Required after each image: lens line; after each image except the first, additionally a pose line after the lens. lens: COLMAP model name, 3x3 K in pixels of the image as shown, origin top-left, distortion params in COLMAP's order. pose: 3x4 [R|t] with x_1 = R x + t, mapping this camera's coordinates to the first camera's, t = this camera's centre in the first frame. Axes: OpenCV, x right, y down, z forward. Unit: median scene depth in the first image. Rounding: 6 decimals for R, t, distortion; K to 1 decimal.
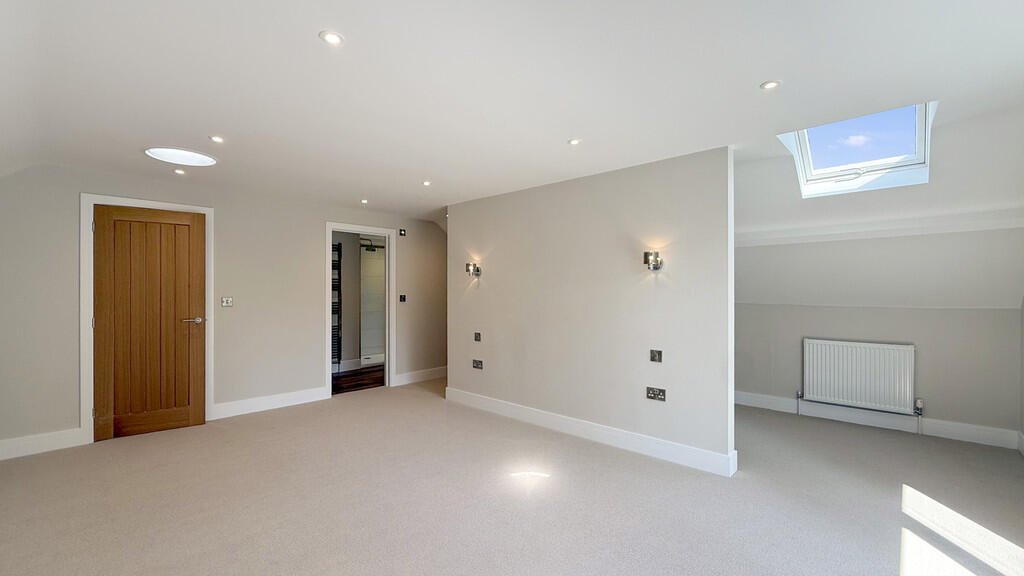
lens RADIAL K [[417.9, 0, 512.0], [0, 417.9, 288.0], [0, 0, 1]] dist [0.002085, 0.000142]
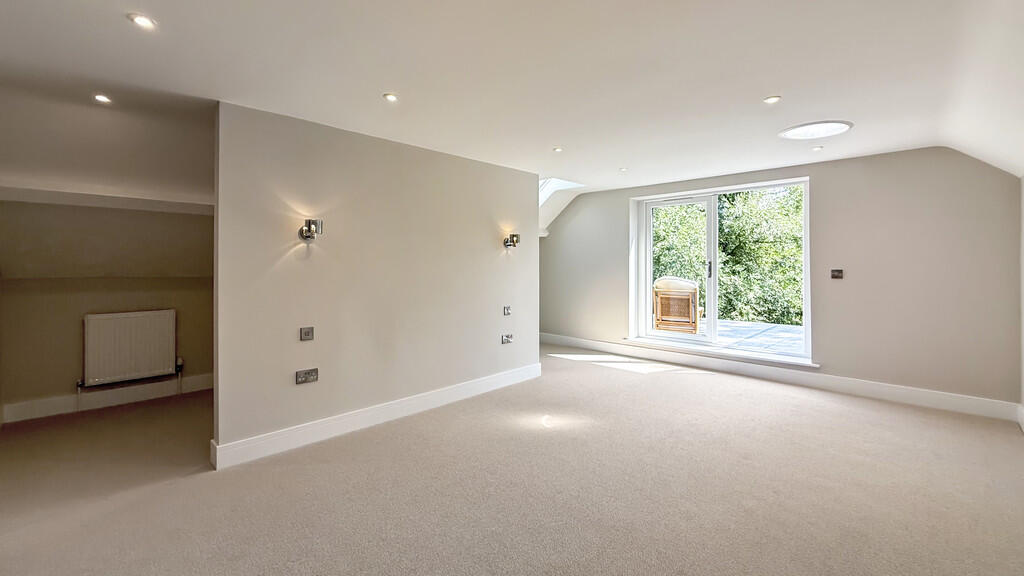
lens RADIAL K [[400.3, 0, 509.8], [0, 400.3, 255.2], [0, 0, 1]] dist [0.000735, 0.000034]
pose [[0.073176, 0.016694, 0.997179, -0.679618], [-0.008974, 0.999830, -0.016080, 0.001859], [-0.997279, -0.007772, 0.073314, 0.640605]]
